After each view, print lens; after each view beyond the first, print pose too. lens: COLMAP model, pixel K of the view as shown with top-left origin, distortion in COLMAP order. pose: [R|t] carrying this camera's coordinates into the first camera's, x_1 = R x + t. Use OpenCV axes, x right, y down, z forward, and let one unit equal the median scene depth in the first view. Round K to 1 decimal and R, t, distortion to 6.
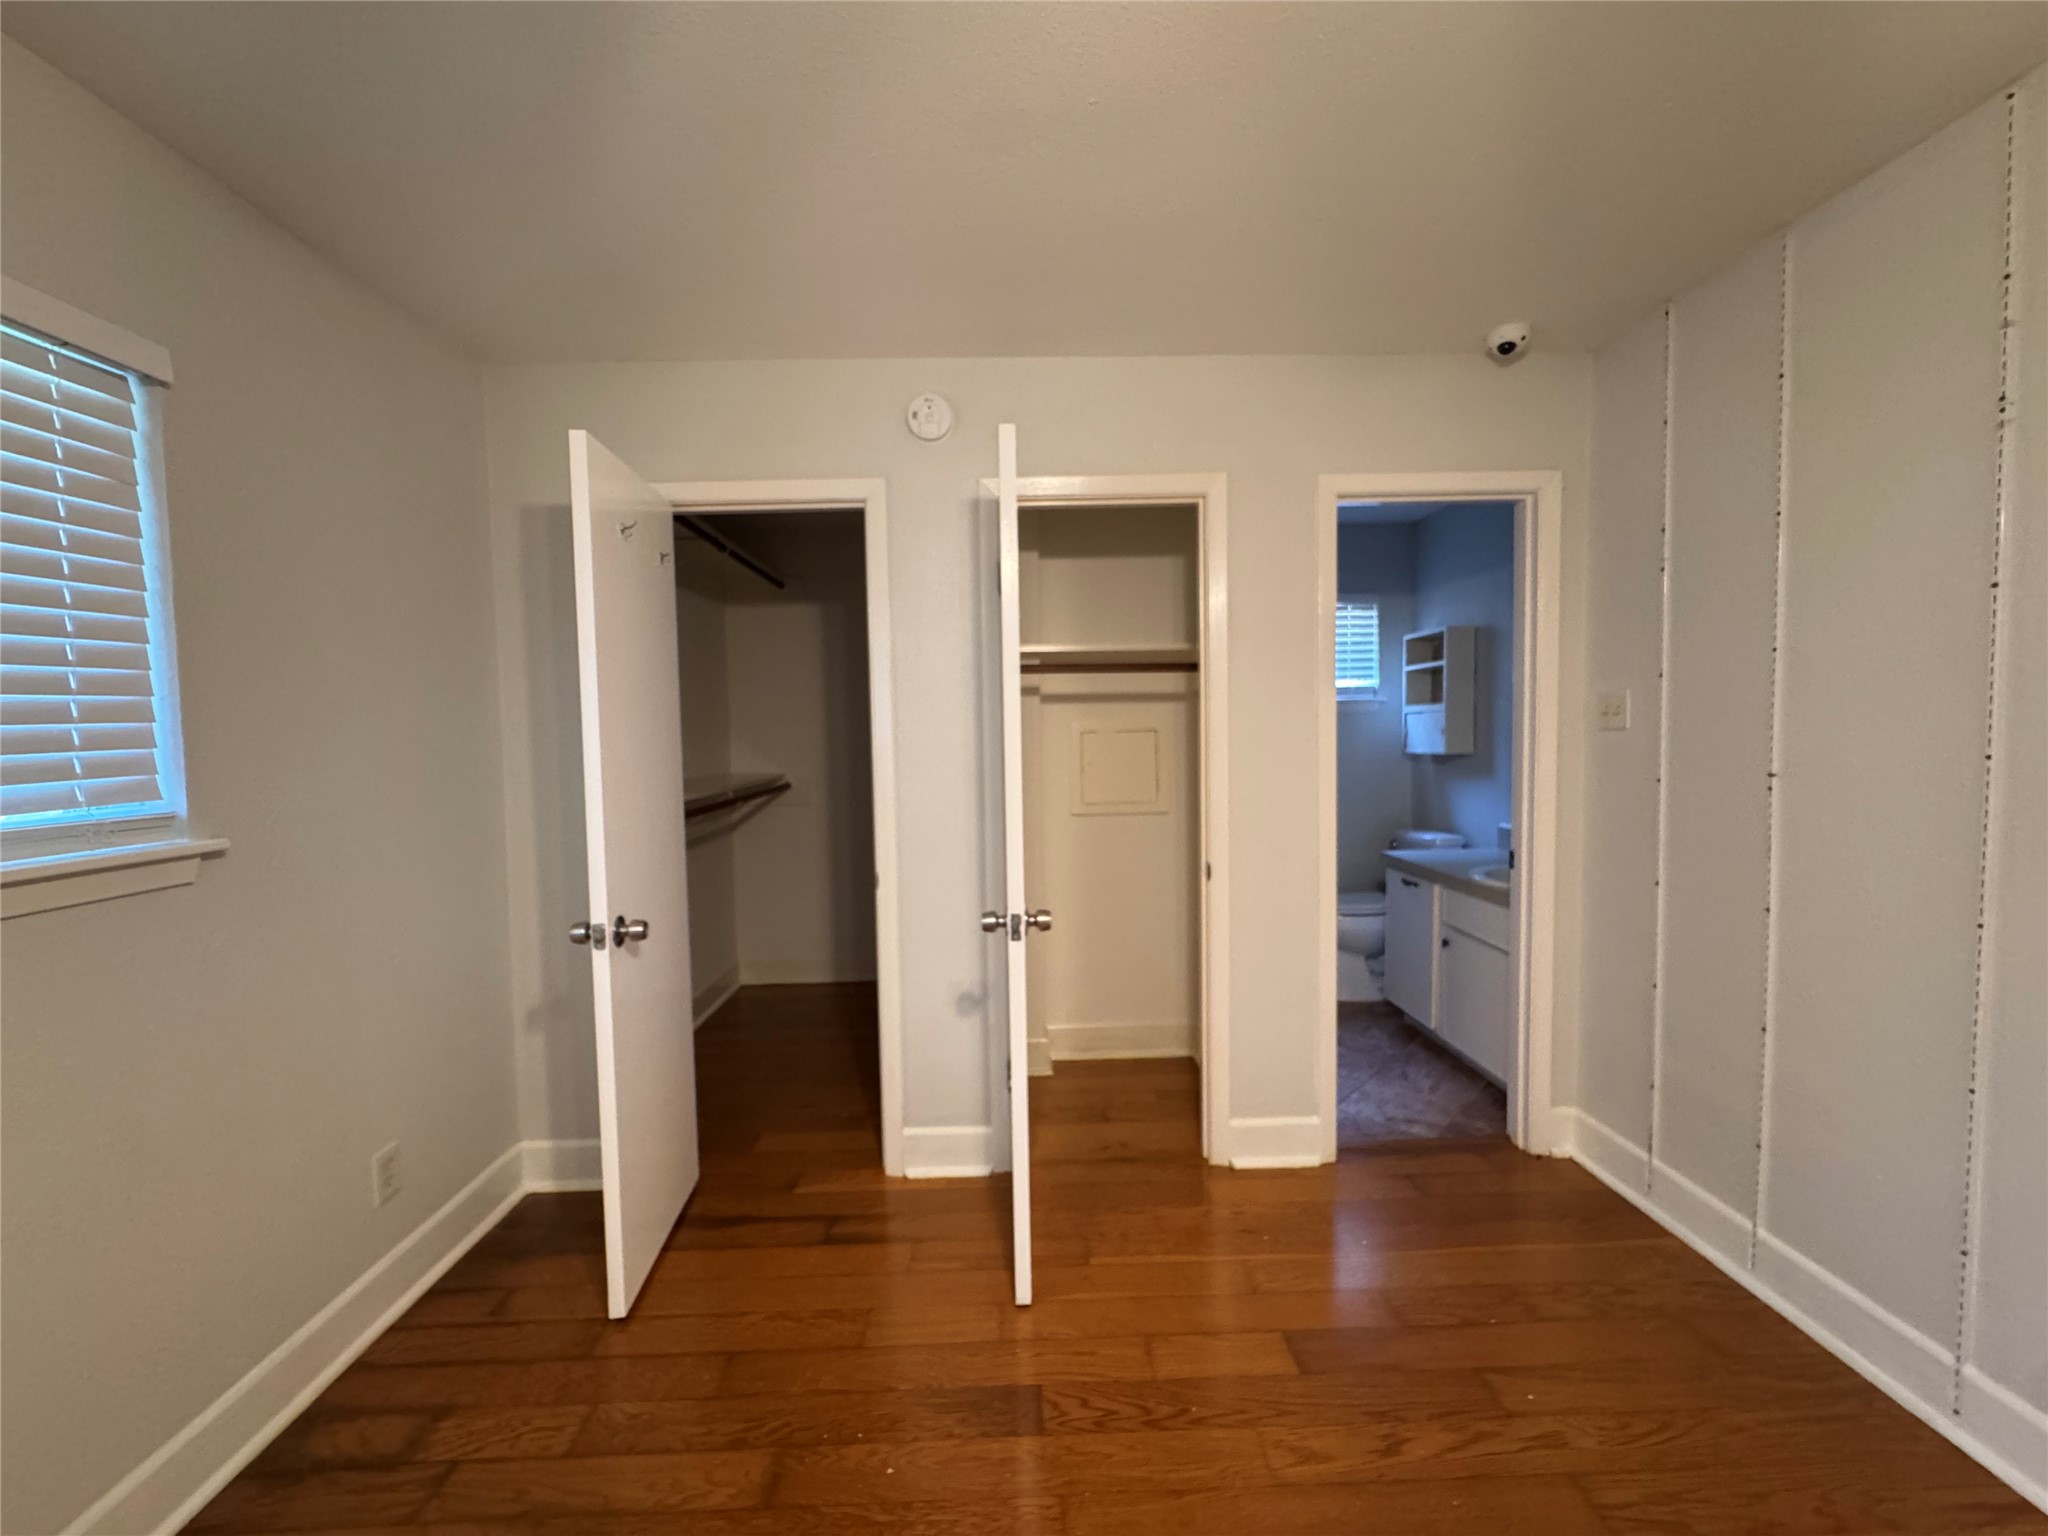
lens RADIAL K [[817.0, 0, 1024.0], [0, 817.0, 768.0], [0, 0, 1]] dist [-0.002296, -0.000159]
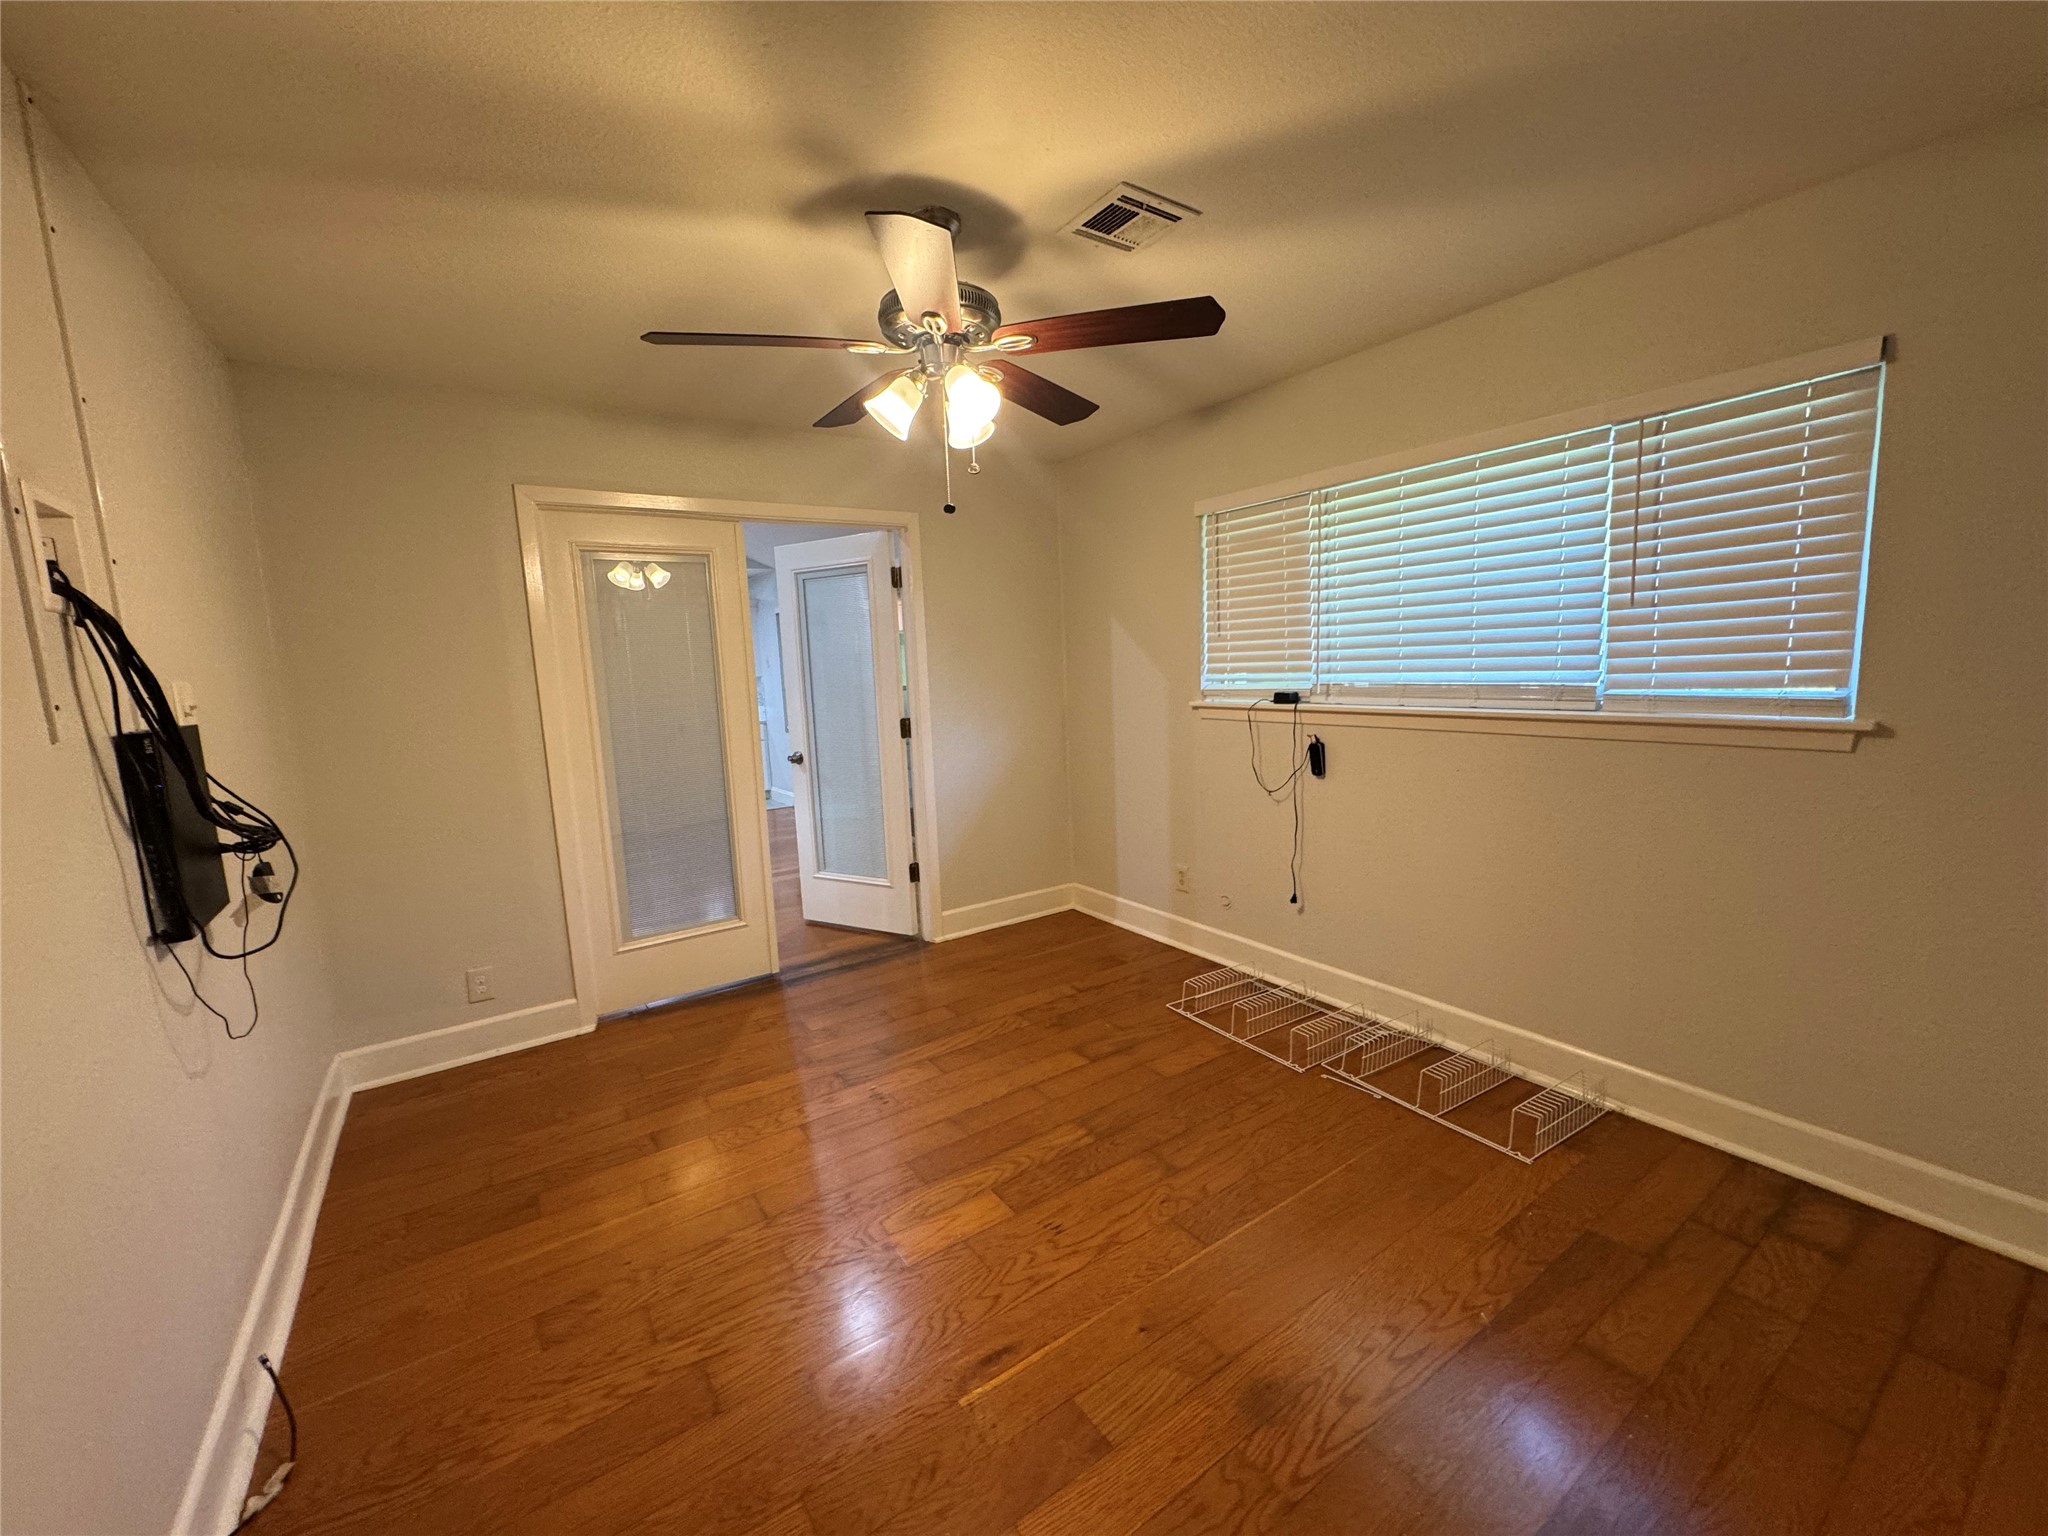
lens RADIAL K [[812.0, 0, 1024.0], [0, 812.0, 768.0], [0, 0, 1]] dist [0.000260, 0.000046]
pose [[-0.835189, 0.124726, -0.535633, 0.699529], [0.027458, 0.982186, 0.185893, -0.099598], [0.549277, 0.140549, -0.823736, 1.162631]]
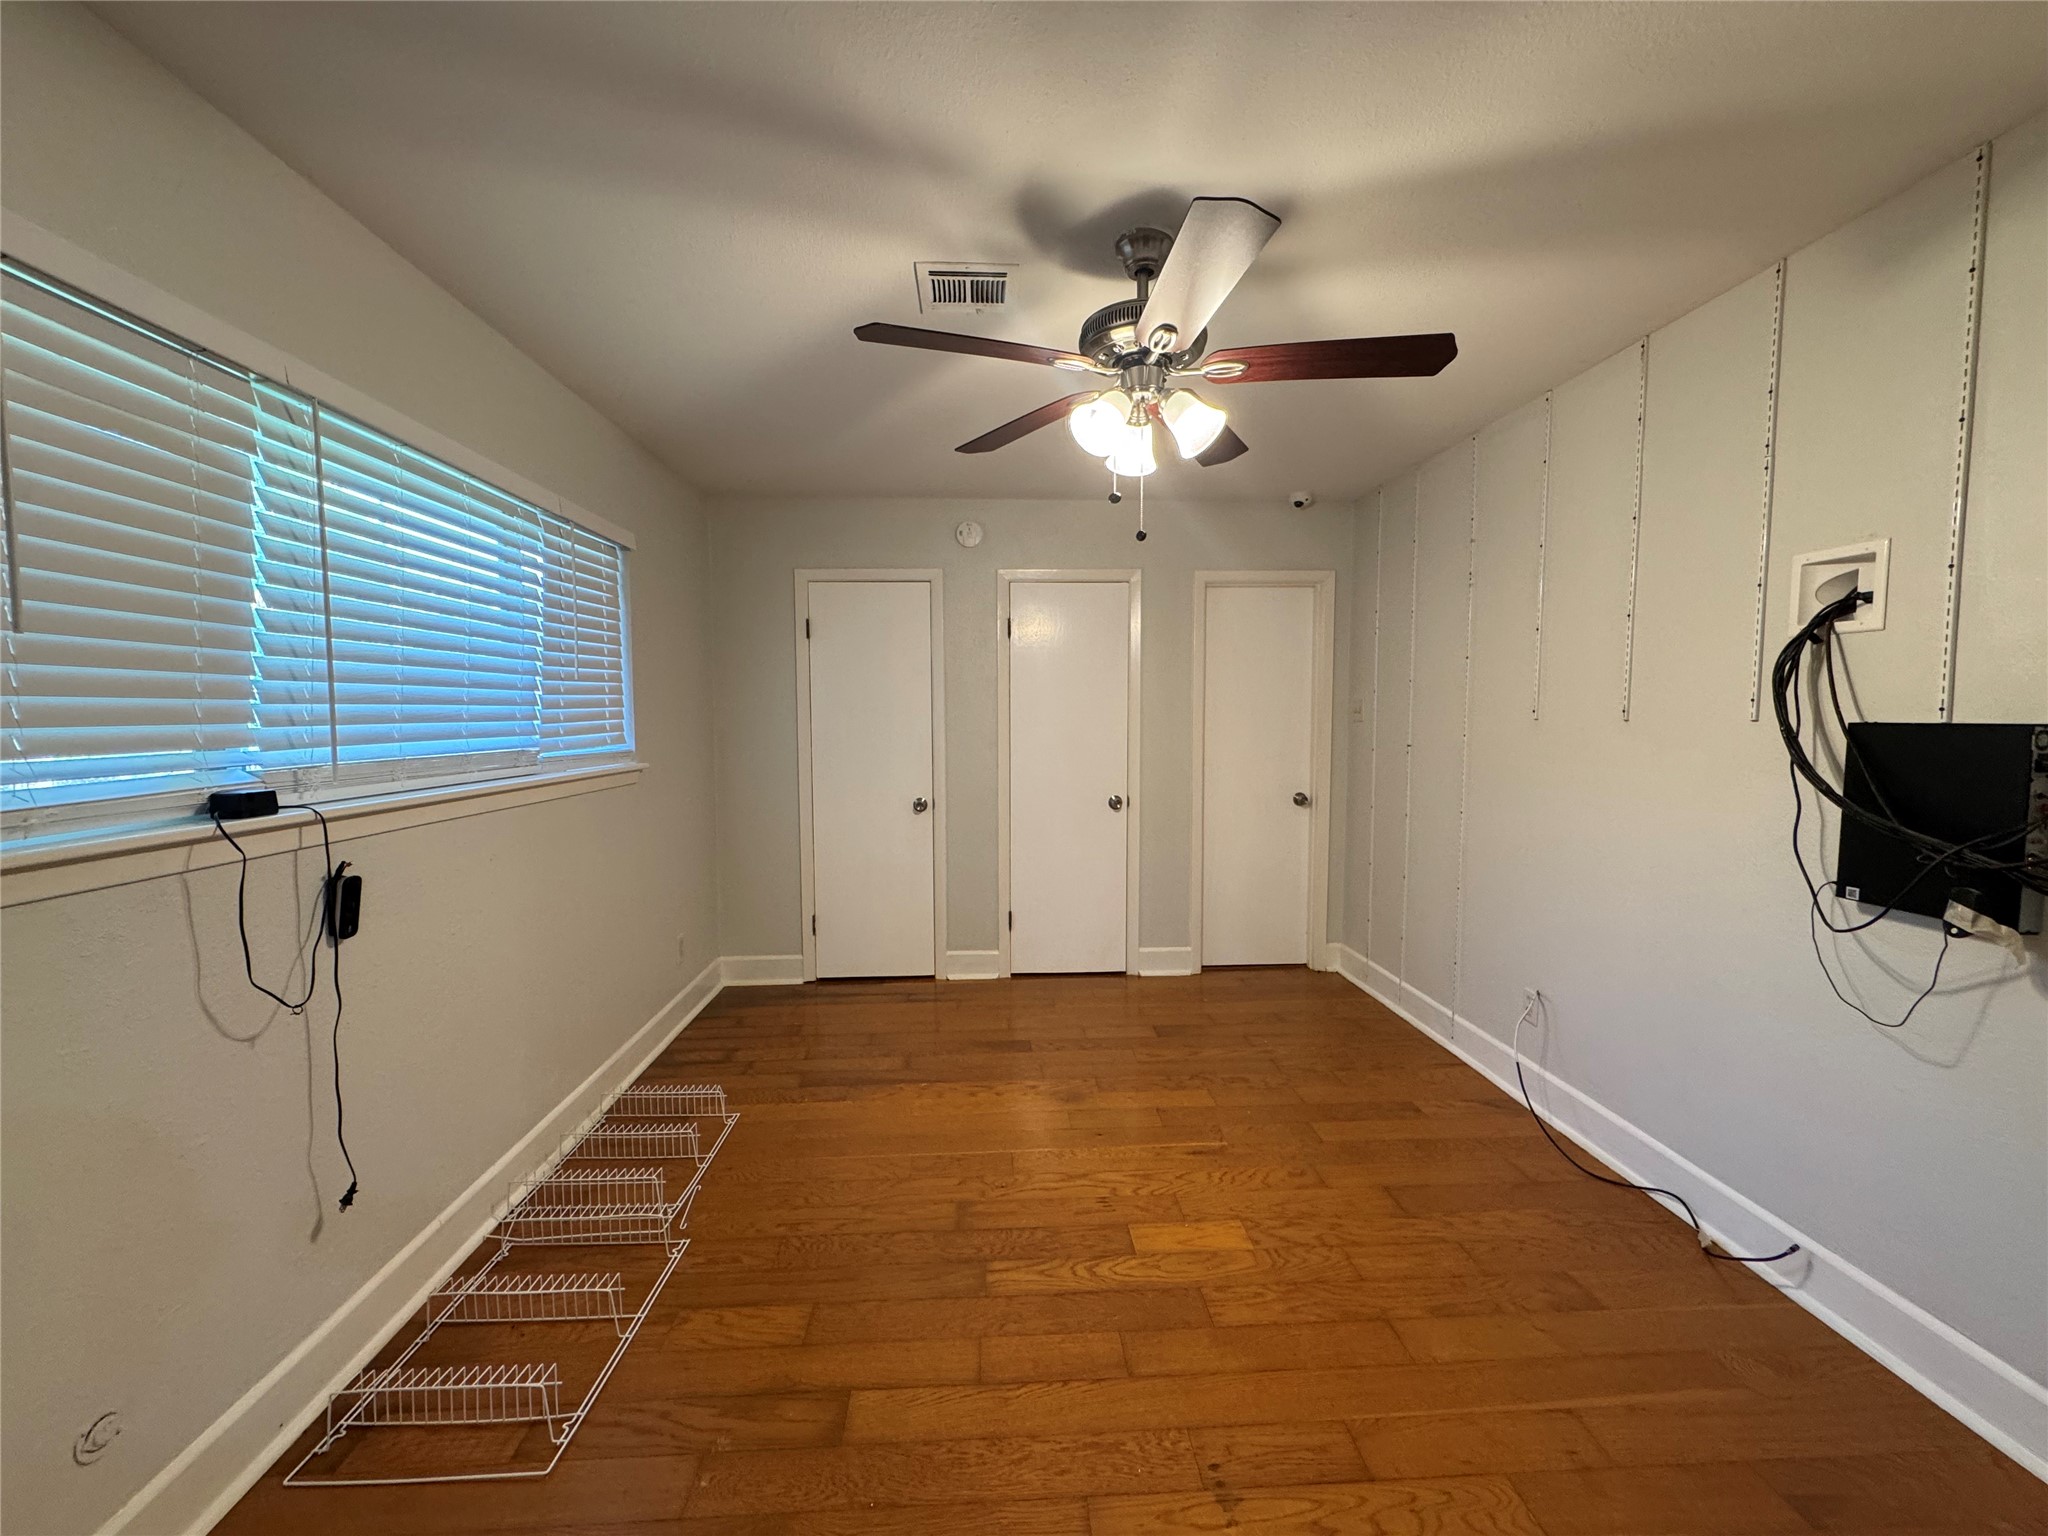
lens RADIAL K [[817.0, 0, 1024.0], [0, 817.0, 768.0], [0, 0, 1]] dist [-0.002296, -0.000159]
pose [[0.999461, 0.012928, 0.030177, -0.062525], [-0.013384, 0.999799, 0.014954, 0.048498], [-0.029977, -0.015350, 0.999433, -0.998692]]
